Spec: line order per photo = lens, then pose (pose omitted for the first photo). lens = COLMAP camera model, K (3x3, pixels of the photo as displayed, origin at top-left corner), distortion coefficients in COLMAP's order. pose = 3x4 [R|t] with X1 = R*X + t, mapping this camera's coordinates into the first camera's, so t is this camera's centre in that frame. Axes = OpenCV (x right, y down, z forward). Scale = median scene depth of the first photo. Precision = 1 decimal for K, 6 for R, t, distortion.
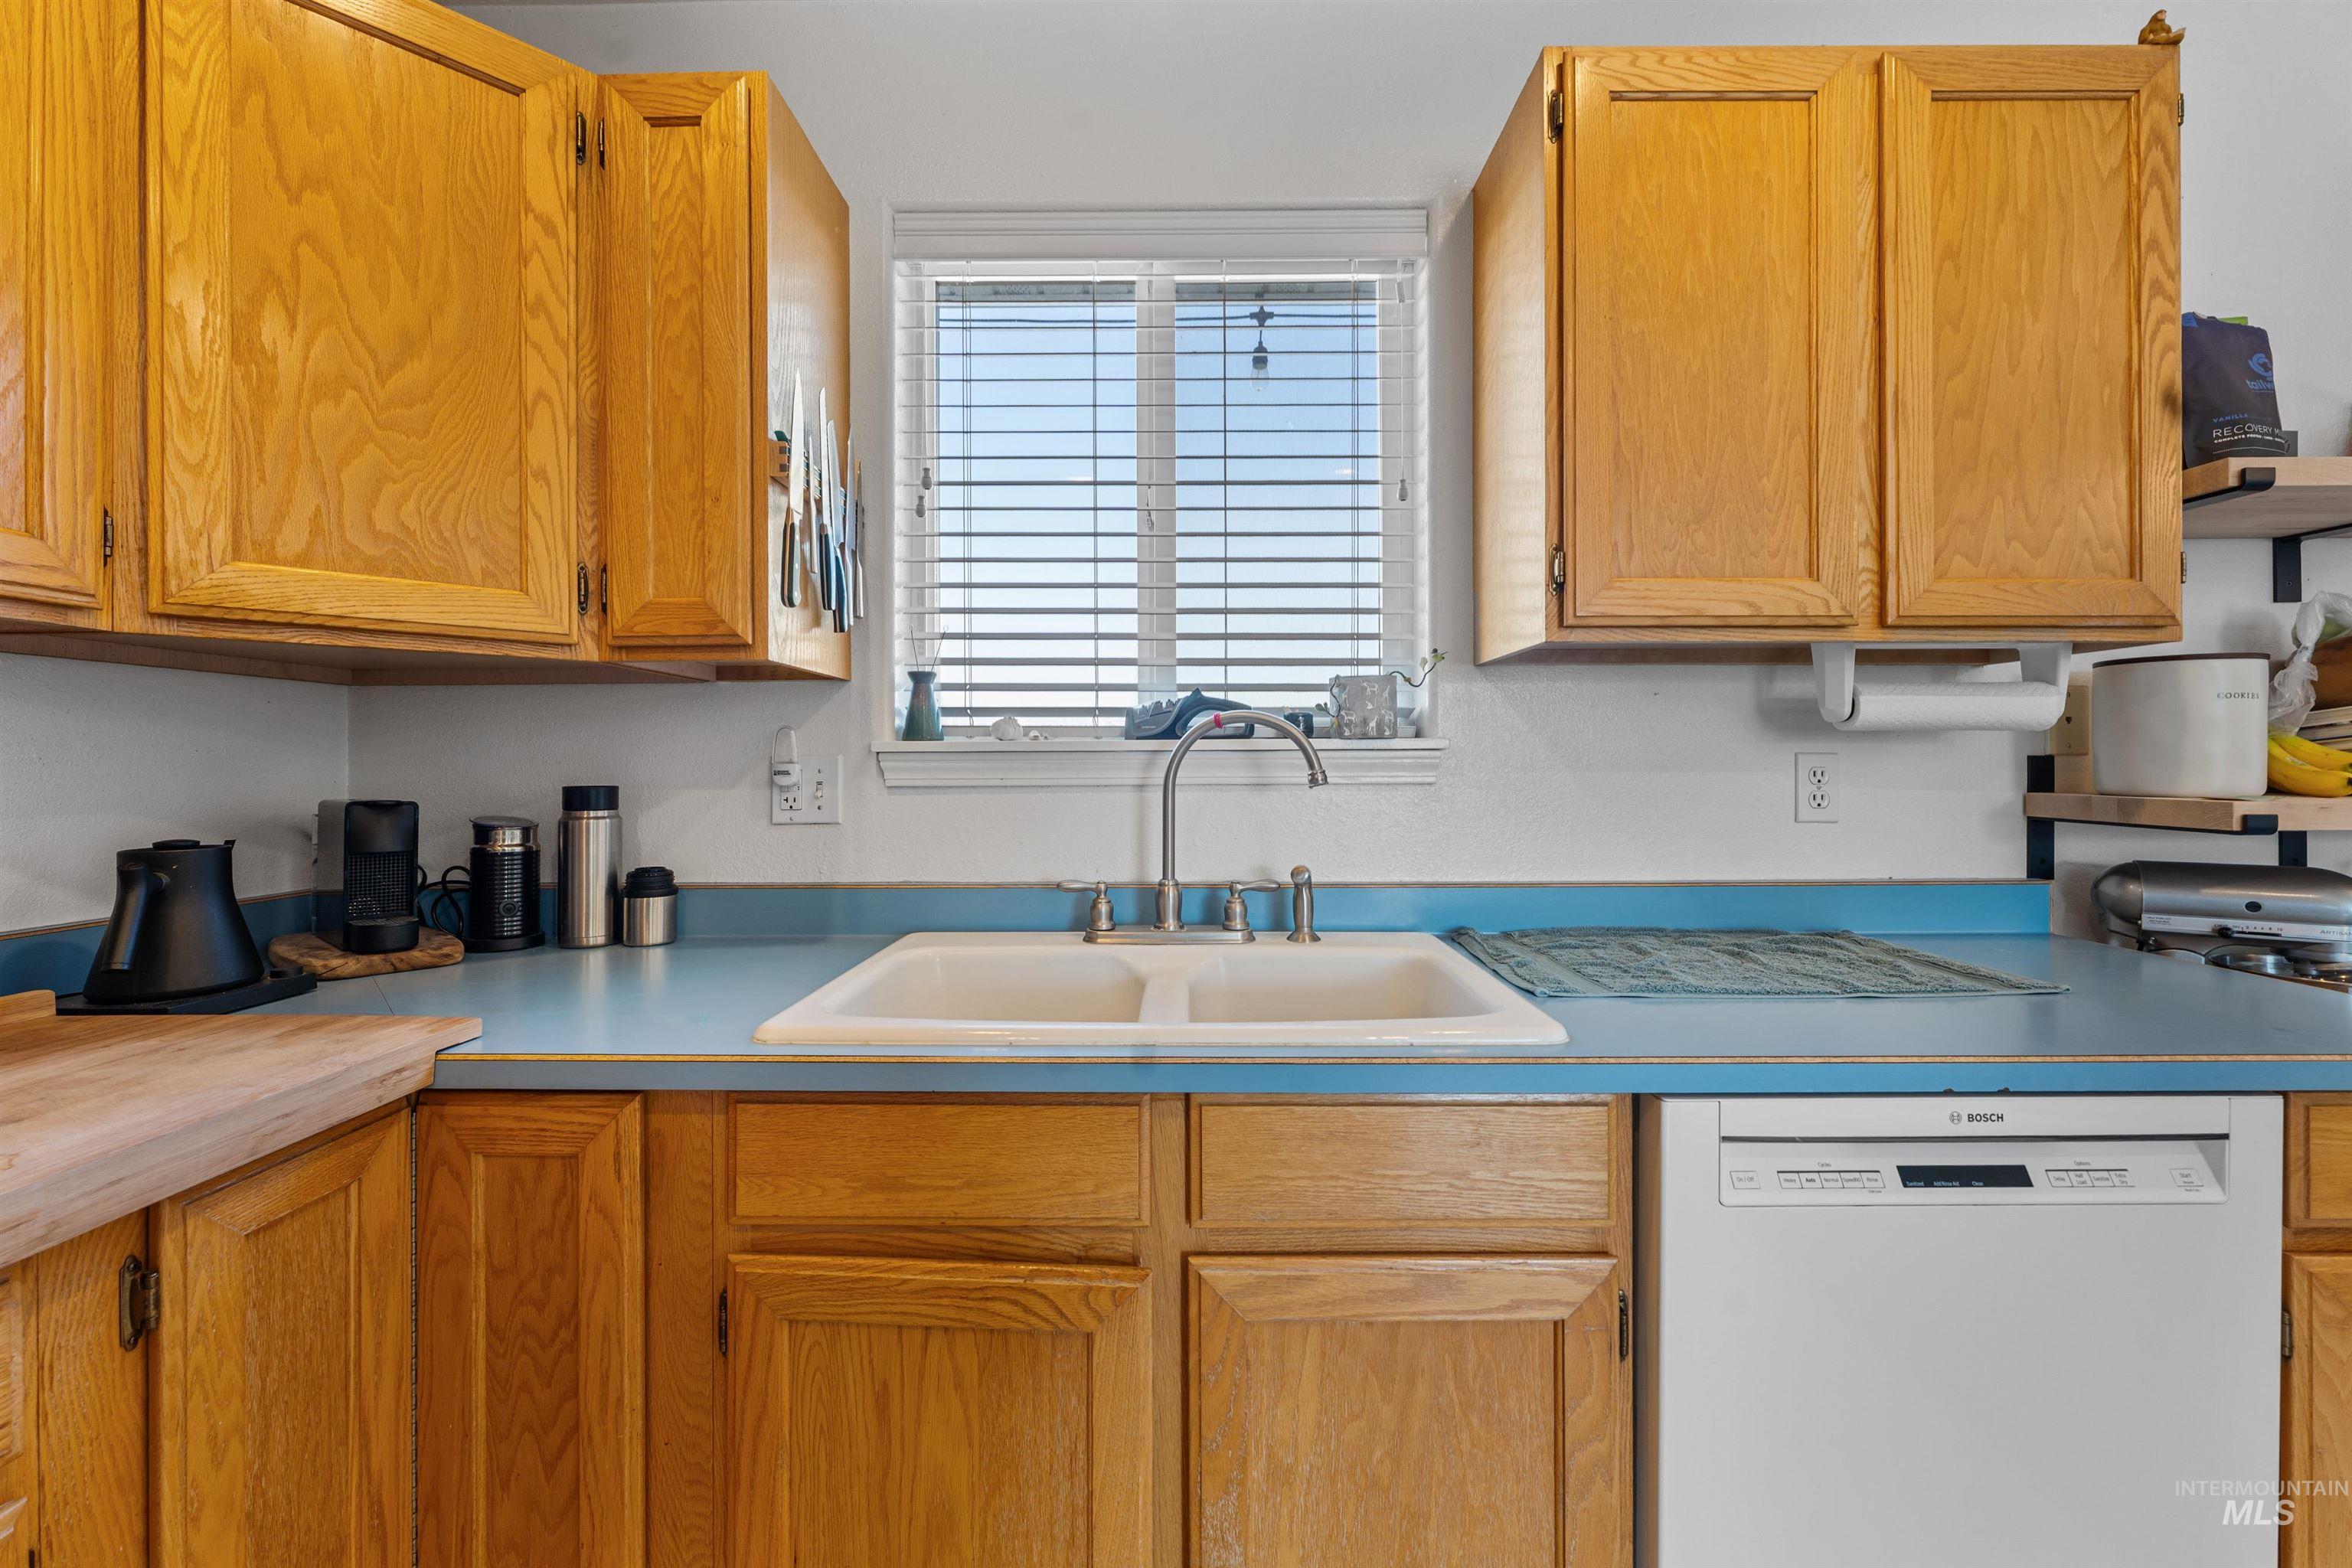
lens RADIAL K [[953.2, 0, 1173.3], [0, 953.2, 764.2], [0, 0, 1]] dist [-0.000706, 0.000132]
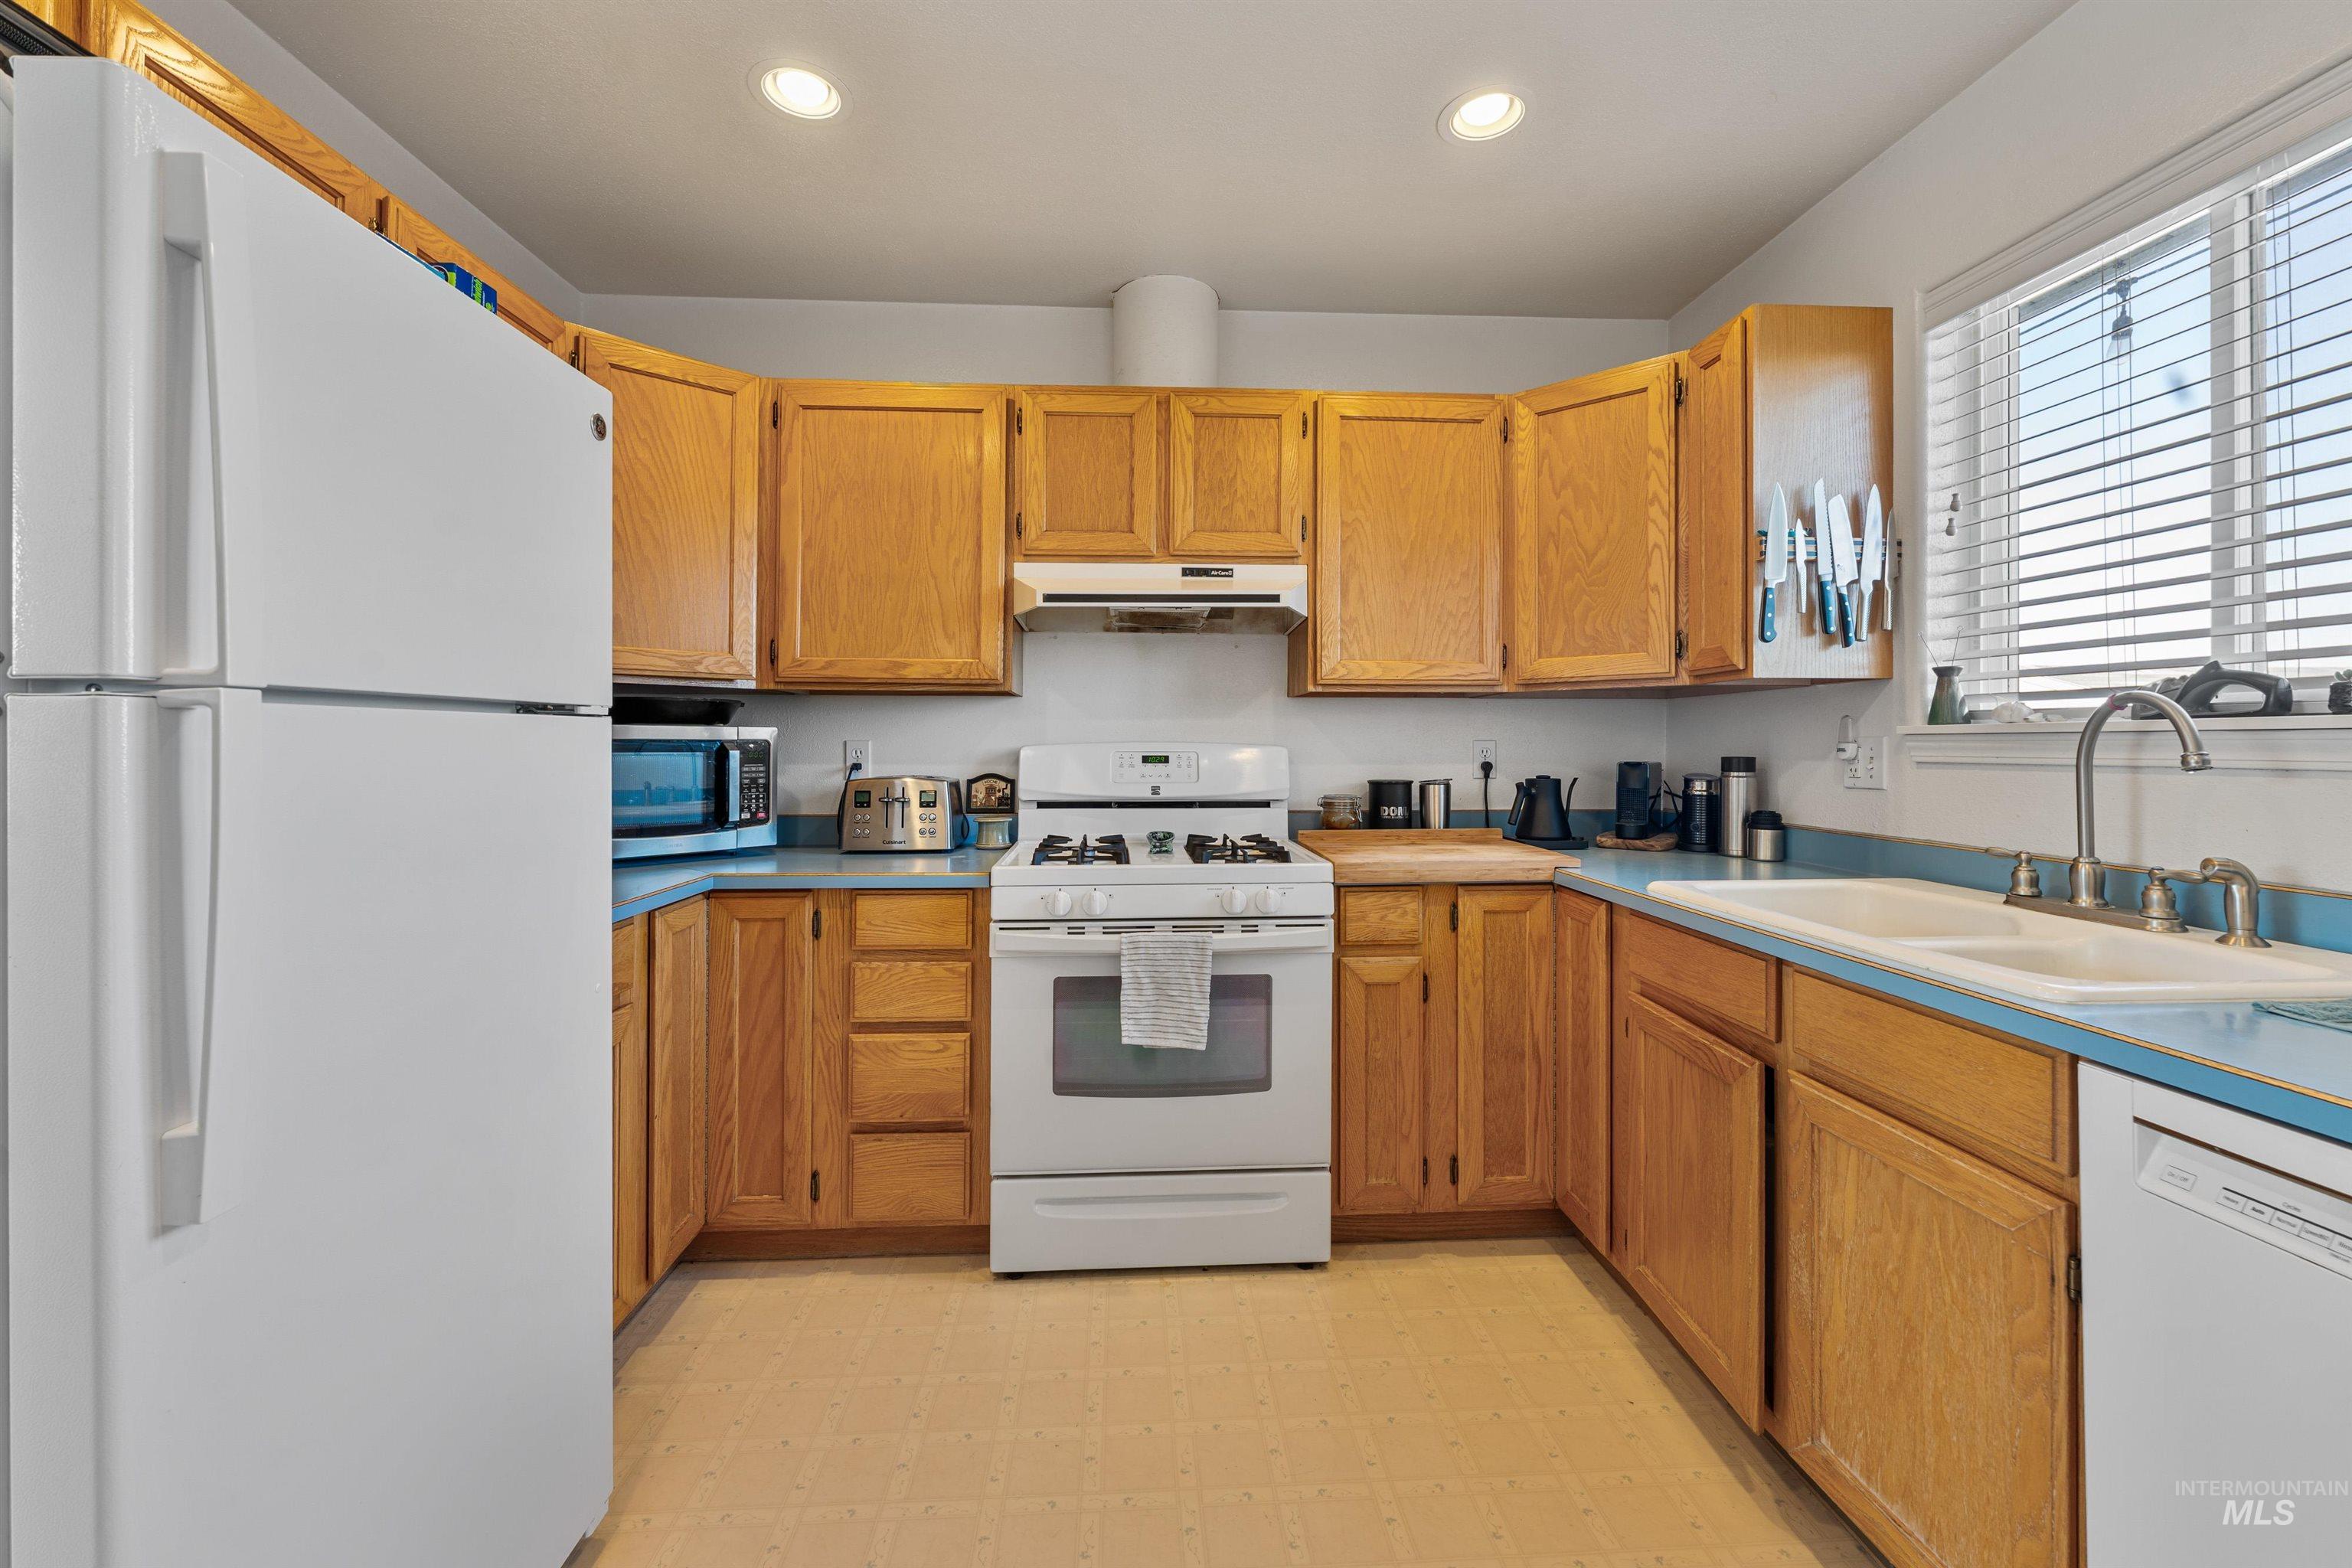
lens RADIAL K [[953.2, 0, 1173.4], [0, 953.2, 743.7], [0, 0, 1]] dist [-0.000706, 0.000132]
pose [[0.063732, 0.003550, -0.997961, 1.108365], [0.000412, 0.999993, 0.003584, -0.006357], [0.997967, -0.000640, 0.063731, -0.059494]]
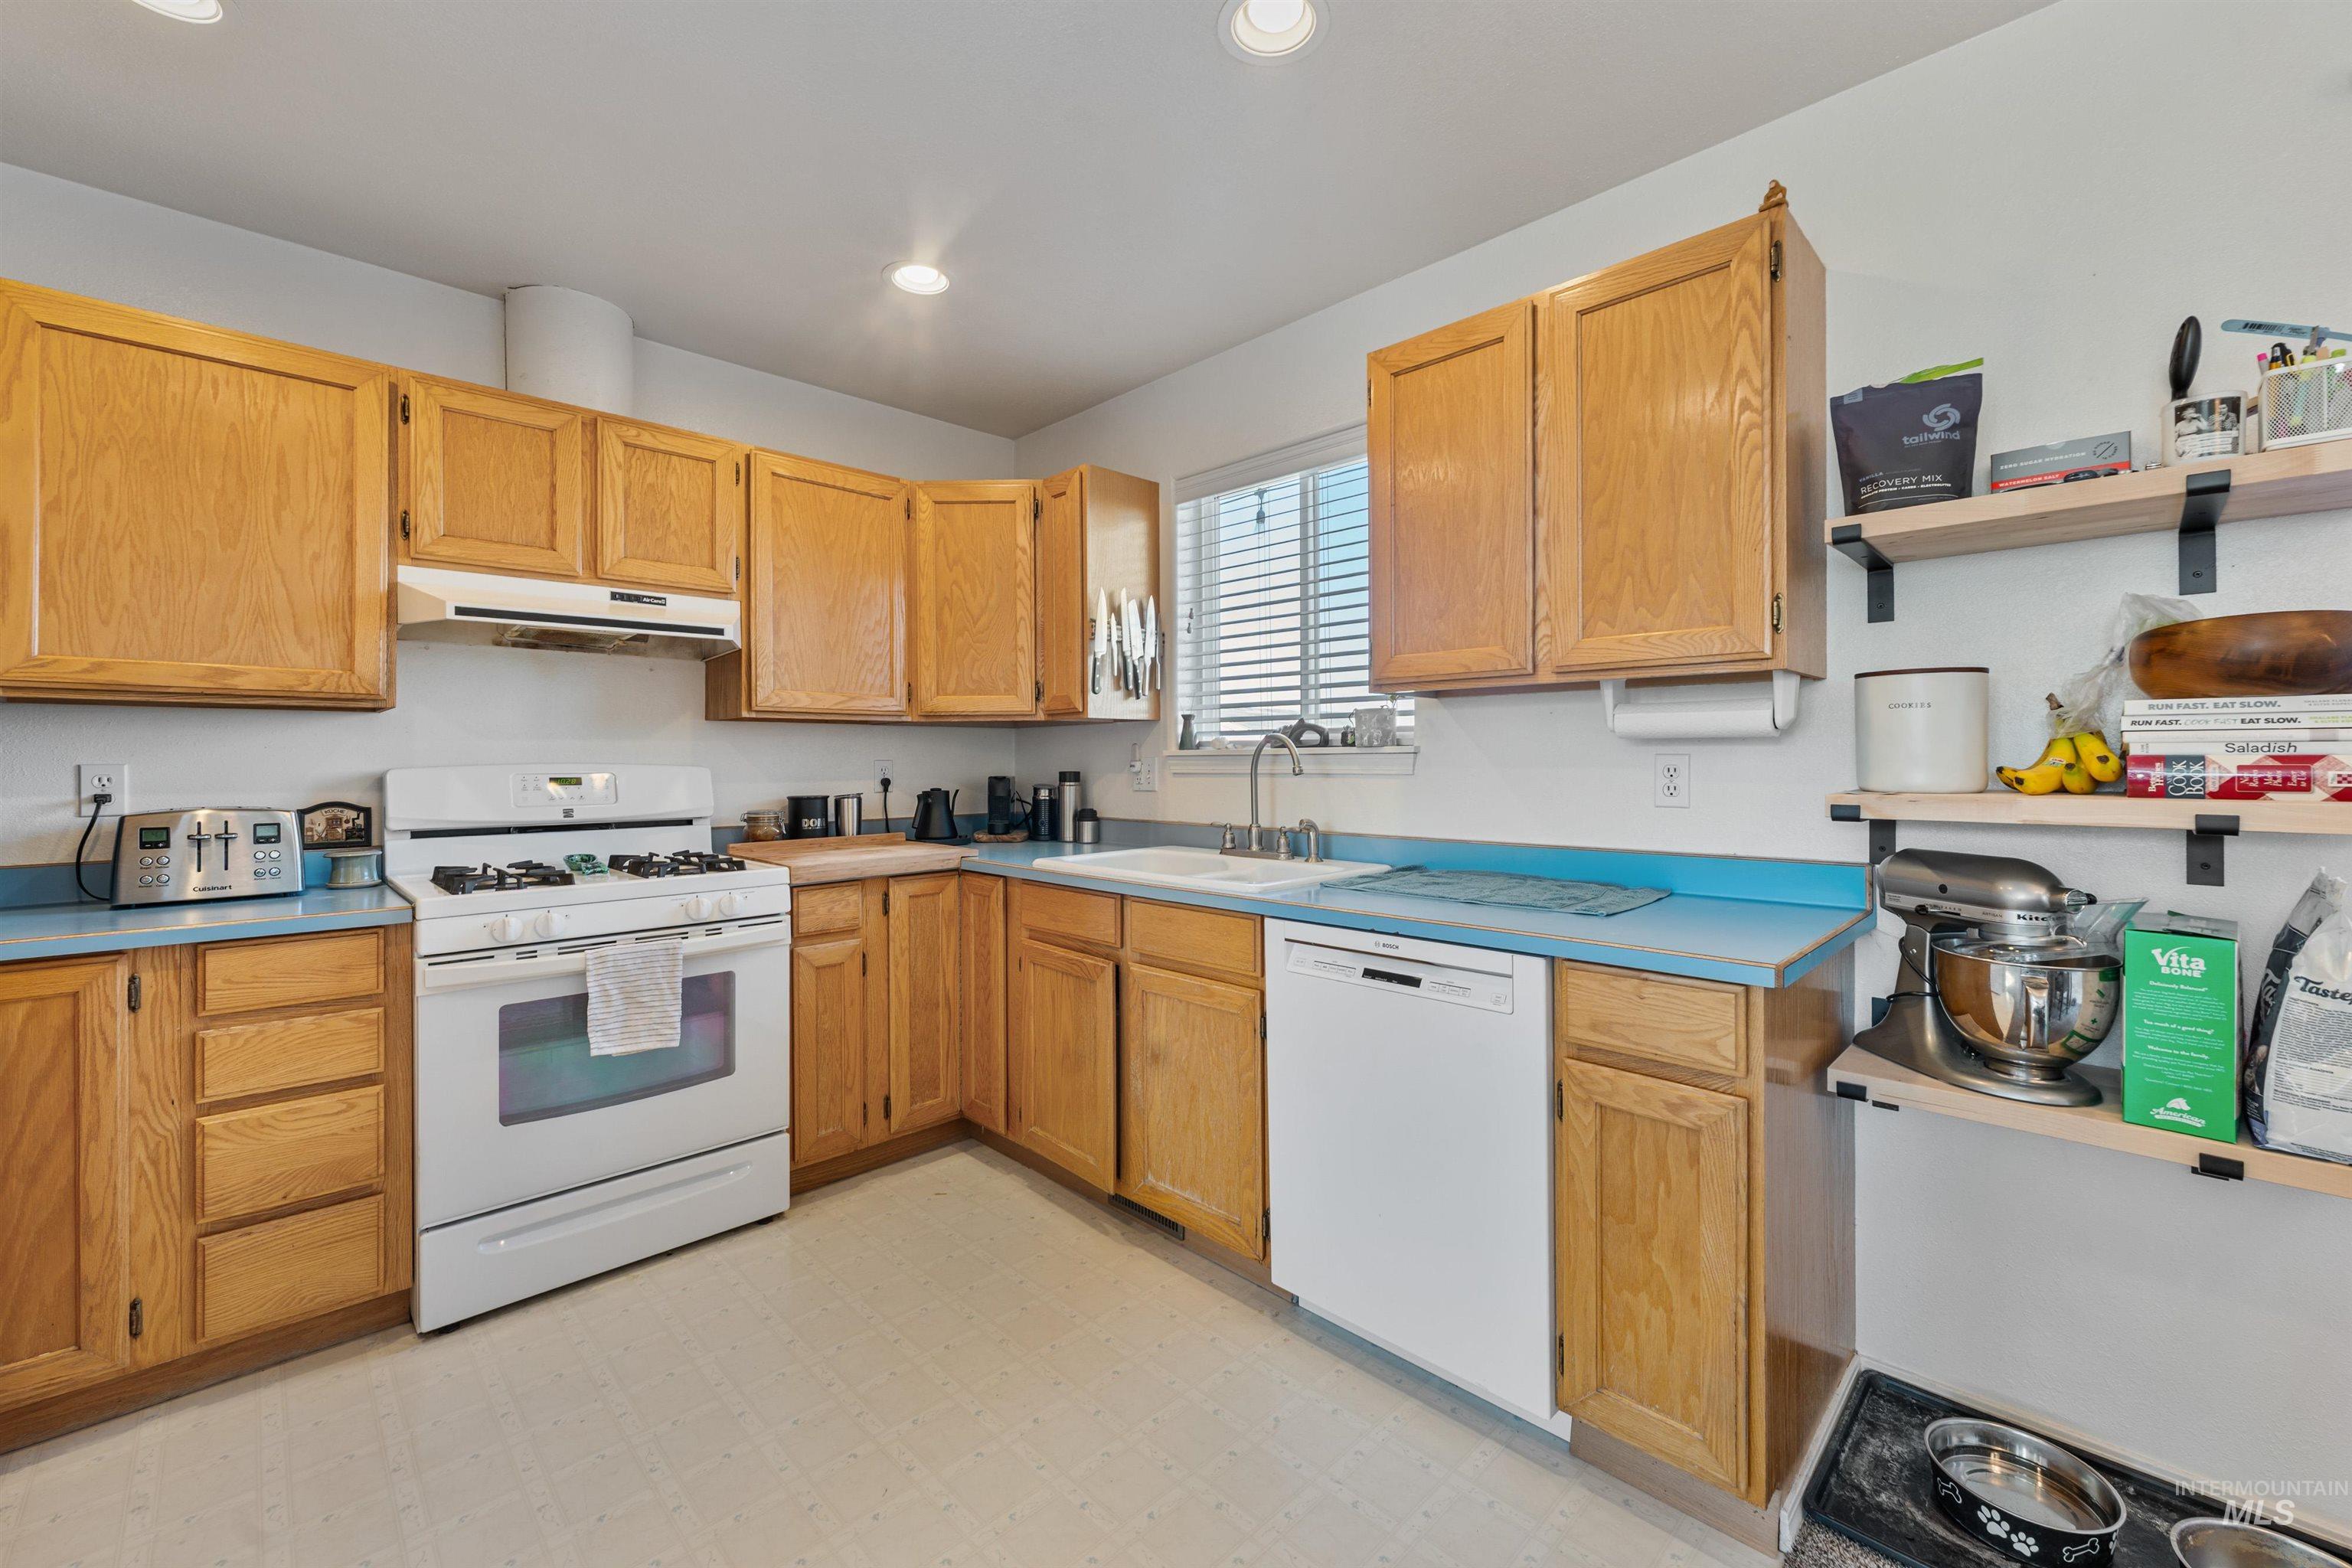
lens RADIAL K [[953.2, 0, 1182.2], [0, 953.2, 769.5], [0, 0, 1]] dist [-0.000706, 0.000132]
pose [[0.708265, 0.006973, -0.705912, 1.404832], [0.003495, 0.999904, 0.013384, -0.013224], [0.705938, -0.011946, 0.708173, -0.494574]]
